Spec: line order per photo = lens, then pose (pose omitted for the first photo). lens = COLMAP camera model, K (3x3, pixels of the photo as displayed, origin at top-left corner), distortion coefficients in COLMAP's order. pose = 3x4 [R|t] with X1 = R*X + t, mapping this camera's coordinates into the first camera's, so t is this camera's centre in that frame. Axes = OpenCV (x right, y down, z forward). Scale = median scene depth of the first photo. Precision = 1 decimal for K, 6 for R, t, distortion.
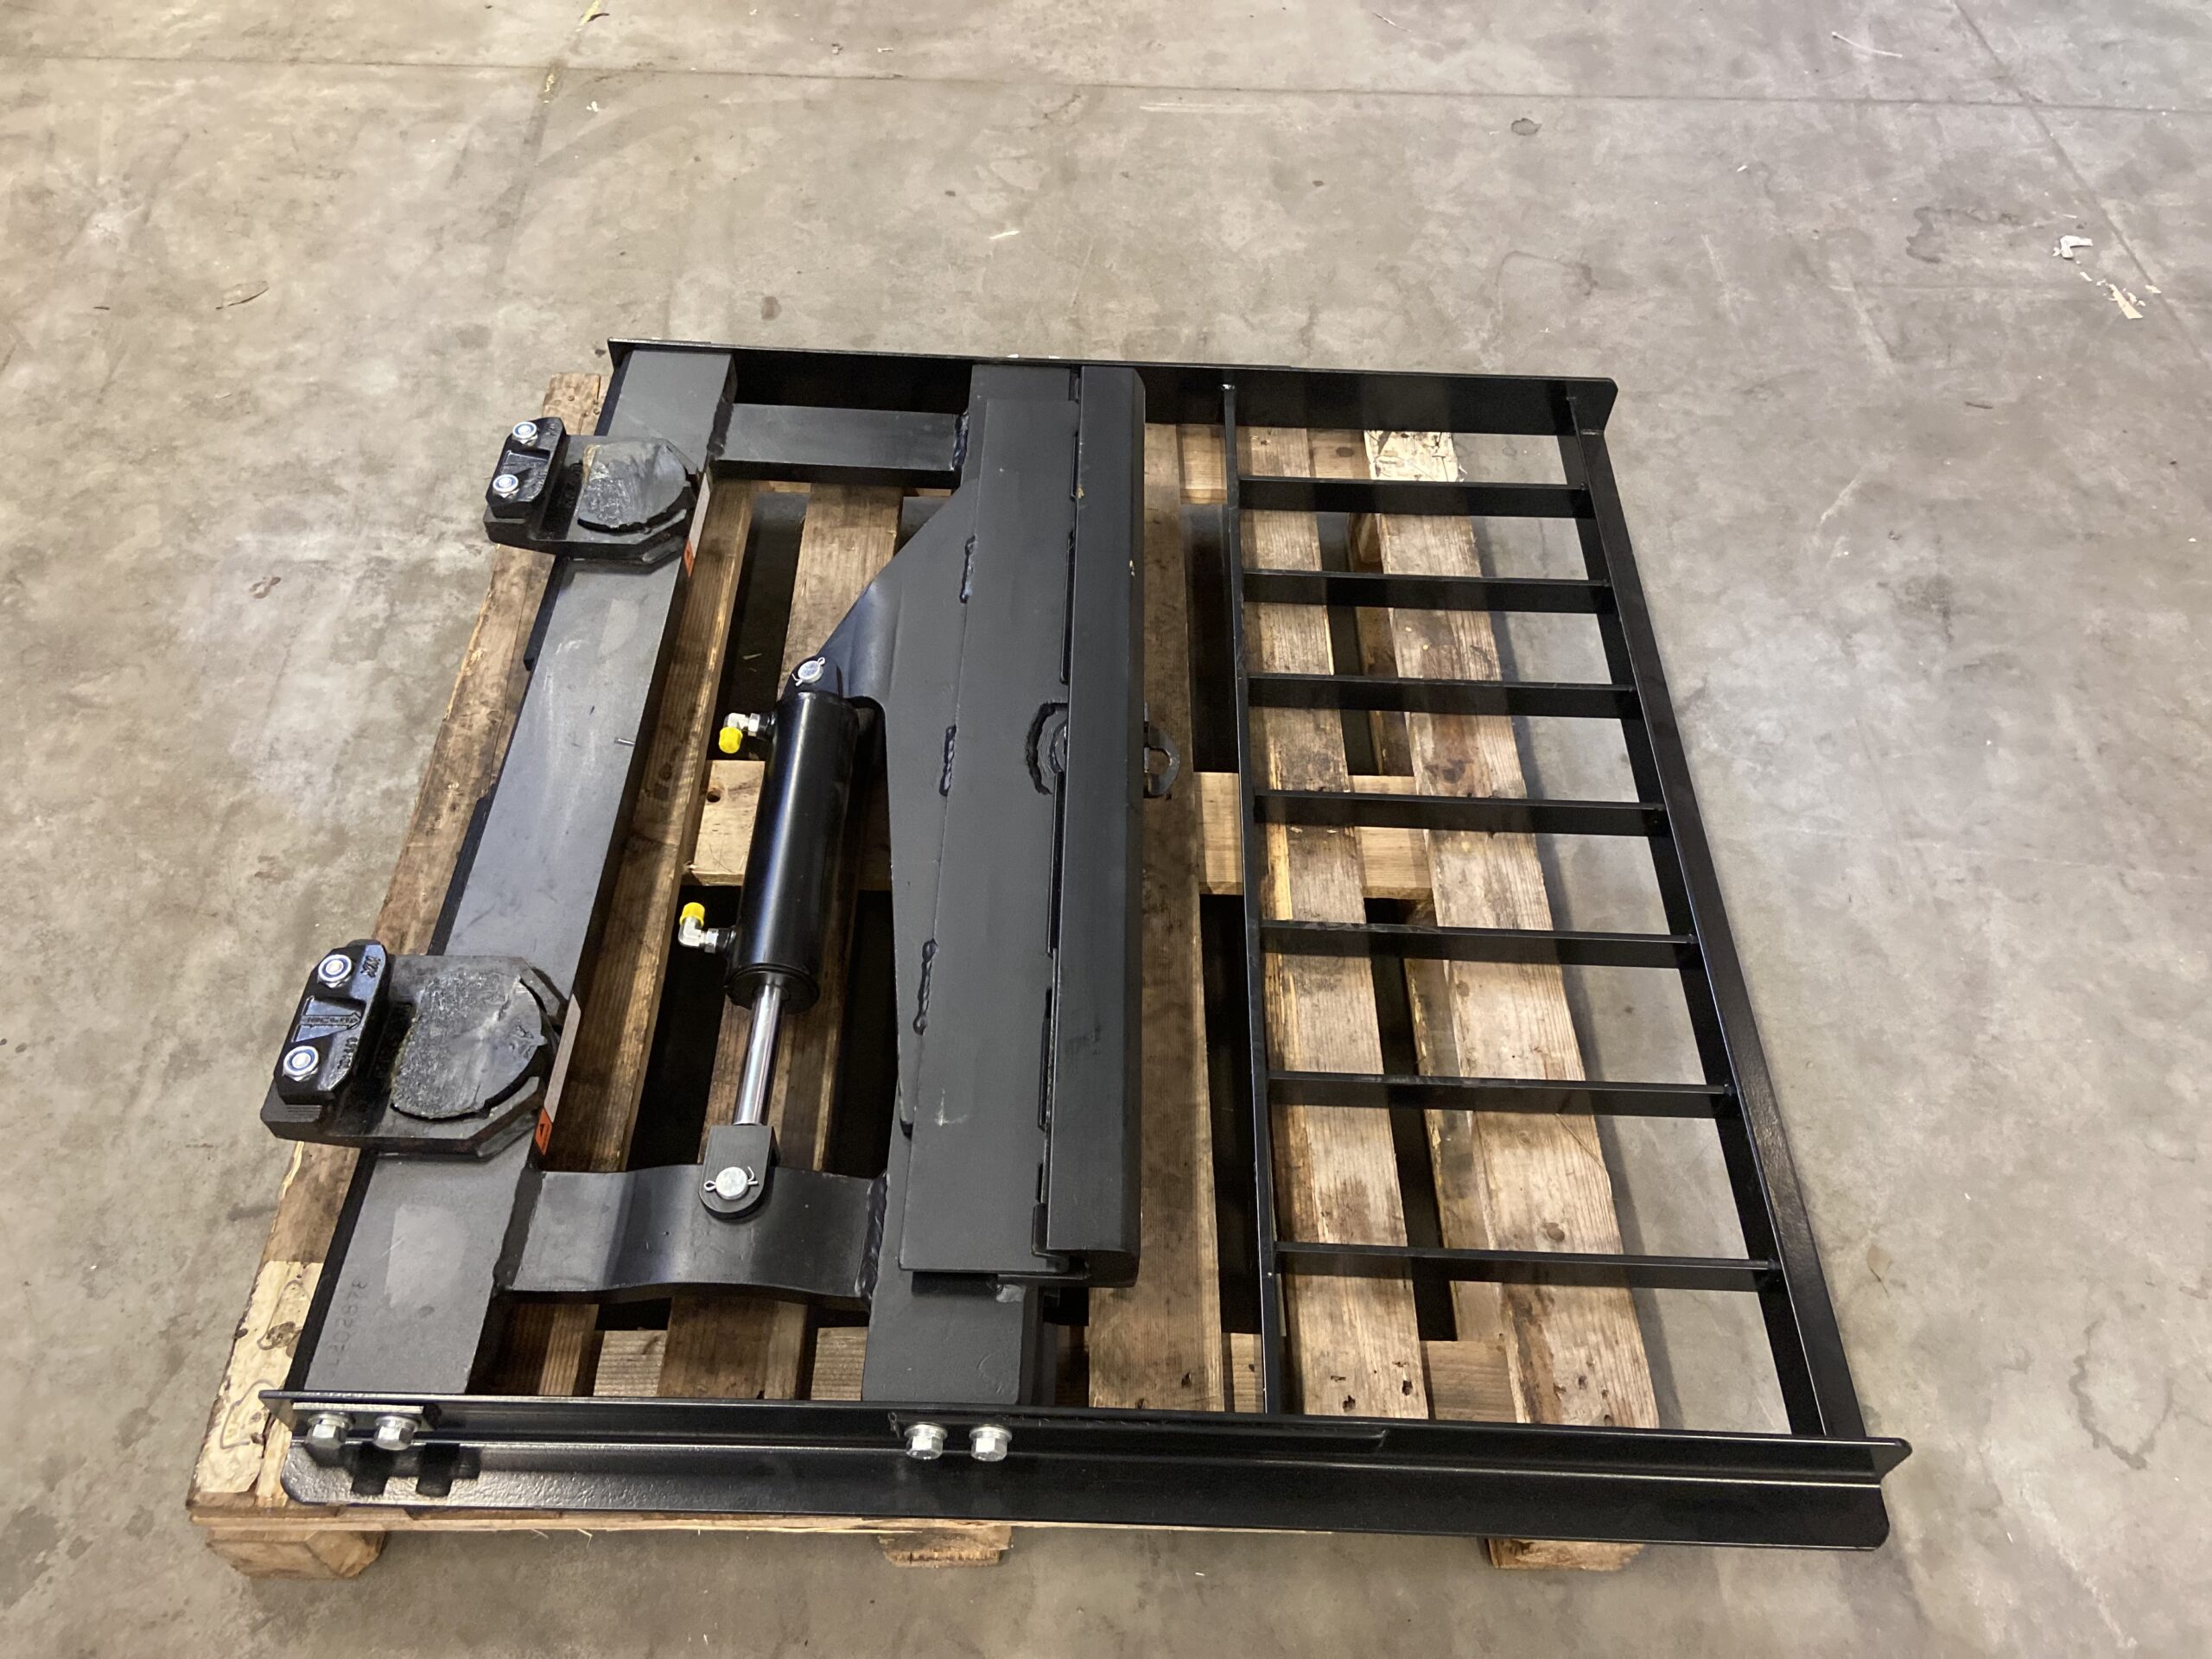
lens RADIAL K [[1655.8, 0, 1111.8], [0, 1655.8, 822.1], [0, 0, 1]] dist [0.117080, -0.148840]
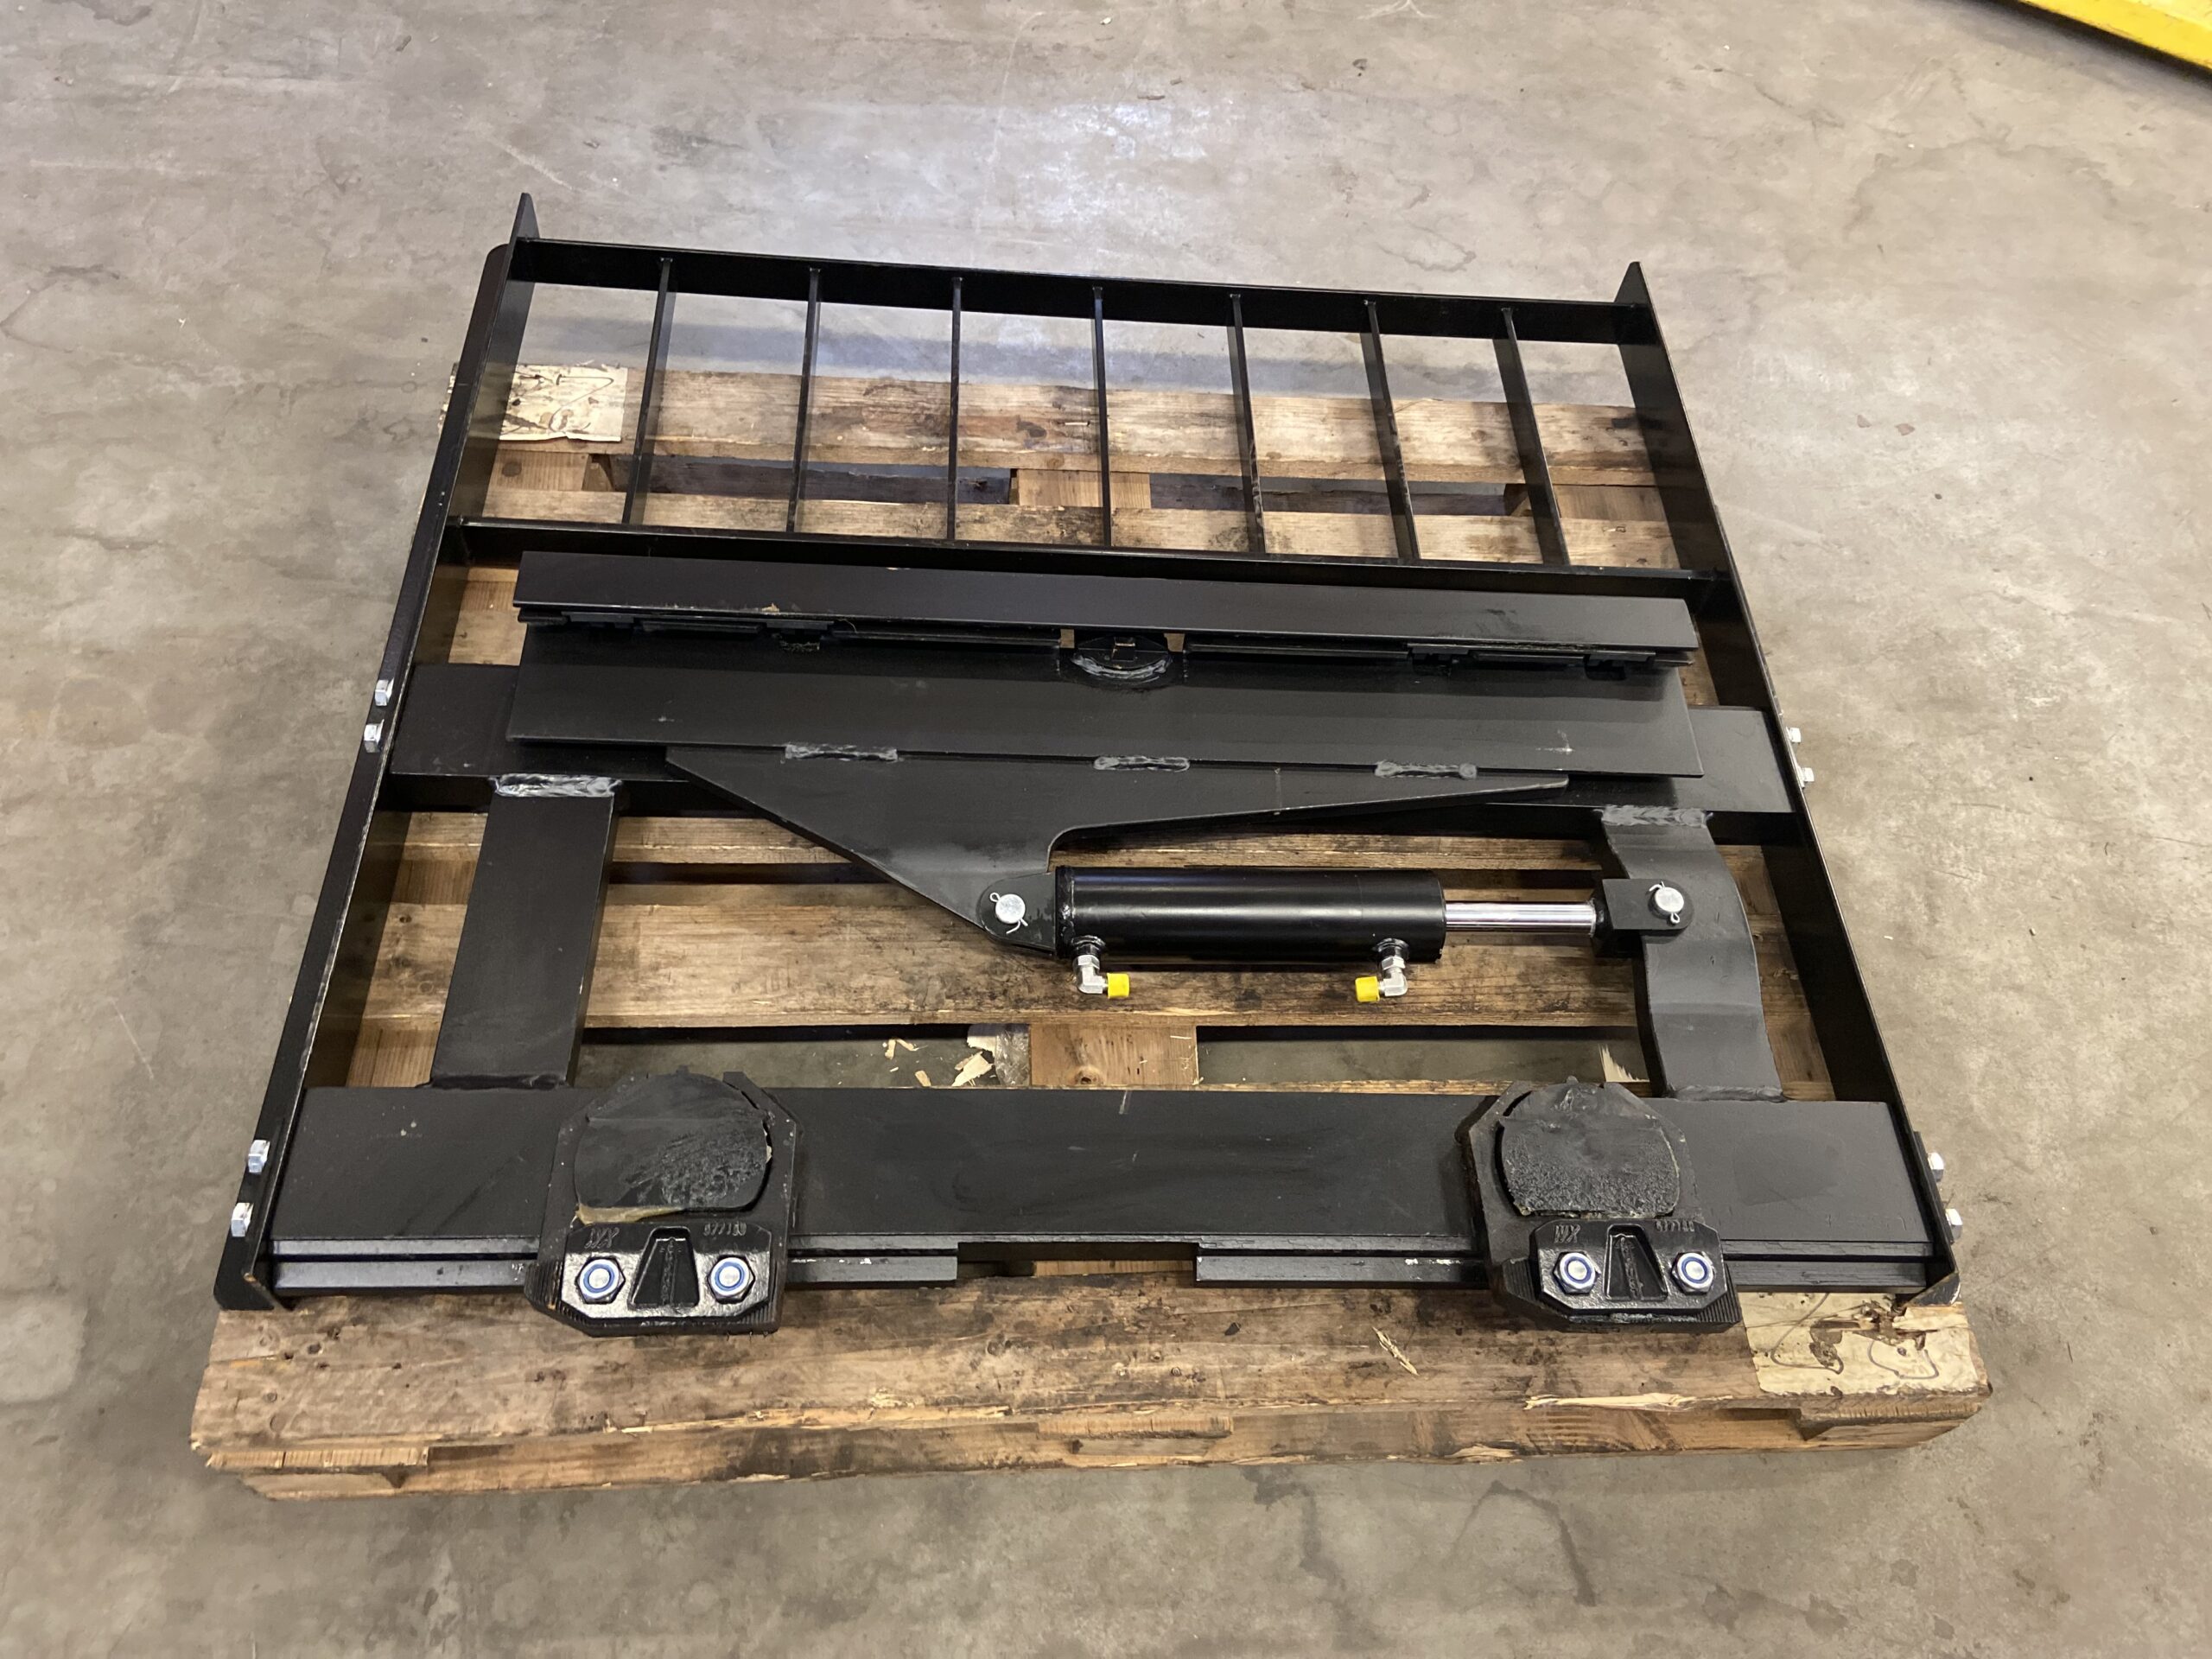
lens RADIAL K [[1655.8, 0, 1111.8], [0, 1655.8, 822.1], [0, 0, 1]] dist [0.117080, -0.148840]
pose [[-0.044479, -0.853747, 0.518785, -0.538240], [0.725386, 0.329462, 0.604376, -0.530548], [-0.686903, 0.403202, 0.604642, 0.415350]]
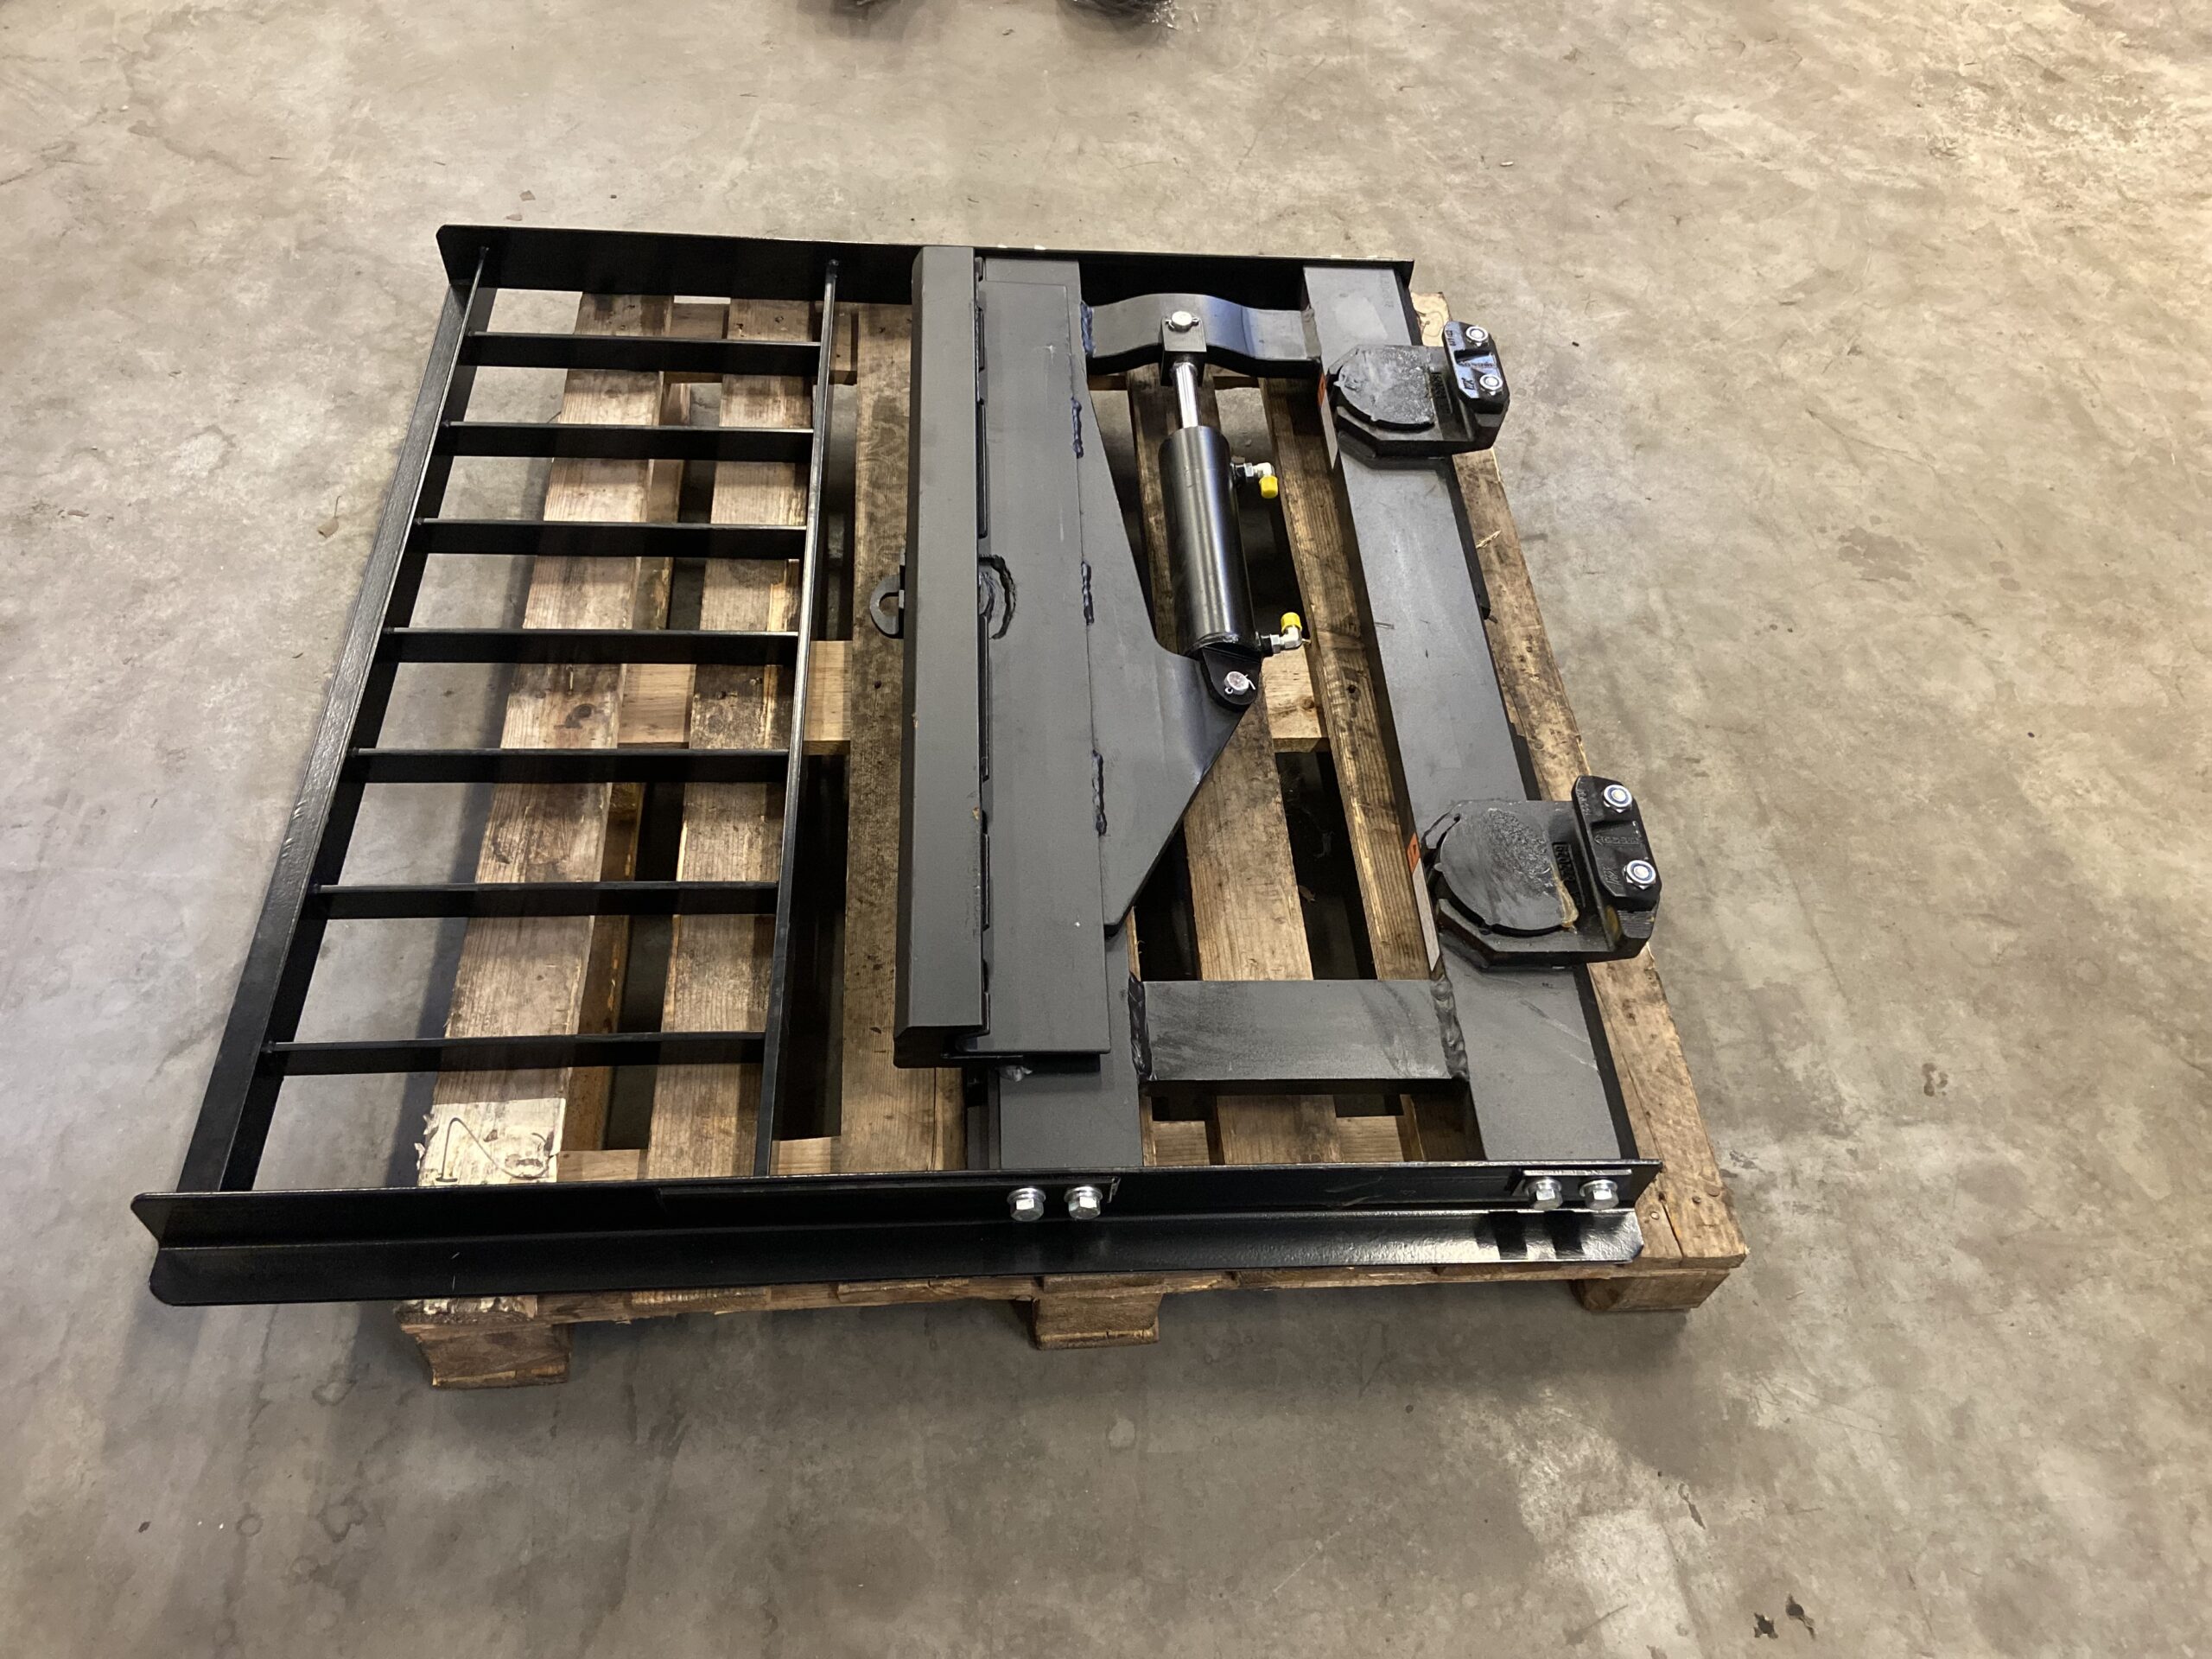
lens RADIAL K [[1655.8, 0, 1111.8], [0, 1655.8, 822.1], [0, 0, 1]] dist [0.117080, -0.148840]
pose [[-0.991319, -0.009200, -0.131158, 0.023177], [-0.124390, -0.257537, 0.958229, -0.991891], [-0.042593, 0.966225, 0.254157, 0.773884]]
